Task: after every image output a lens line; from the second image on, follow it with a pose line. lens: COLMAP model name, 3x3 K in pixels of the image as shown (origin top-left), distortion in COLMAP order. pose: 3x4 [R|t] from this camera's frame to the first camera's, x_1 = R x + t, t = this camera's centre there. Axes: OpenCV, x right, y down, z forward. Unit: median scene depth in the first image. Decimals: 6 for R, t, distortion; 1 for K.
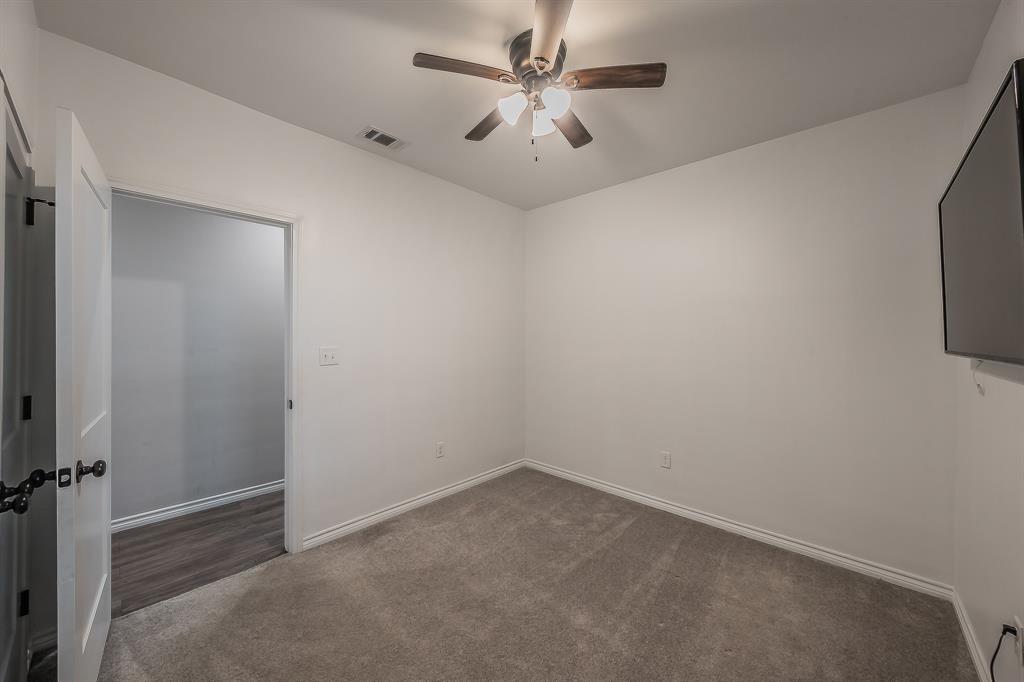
lens RADIAL K [[367.5, 0, 514.9], [0, 367.5, 342.9], [0, 0, 1]] dist [-0.000857, -0.000031]
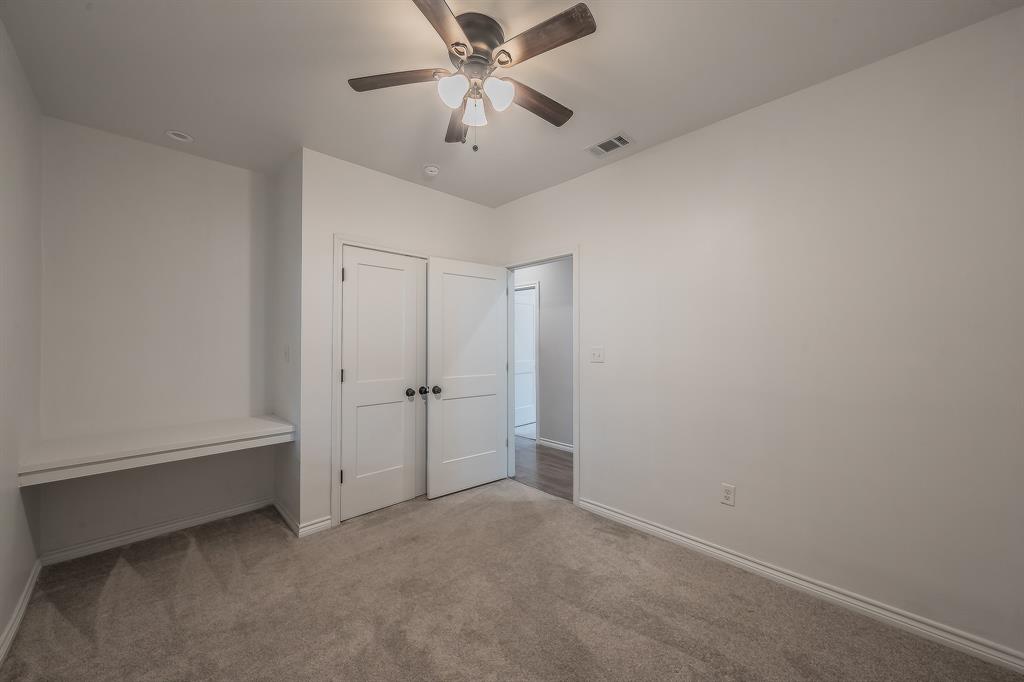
lens RADIAL K [[385.6, 0, 504.3], [0, 385.6, 336.0], [0, 0, 1]] dist [0.000411, 0.000044]
pose [[-0.054914, -0.003800, -0.998484, 0.741572], [-0.001963, 0.999991, -0.003698, -0.018810], [0.998489, 0.001757, -0.054921, 0.781838]]
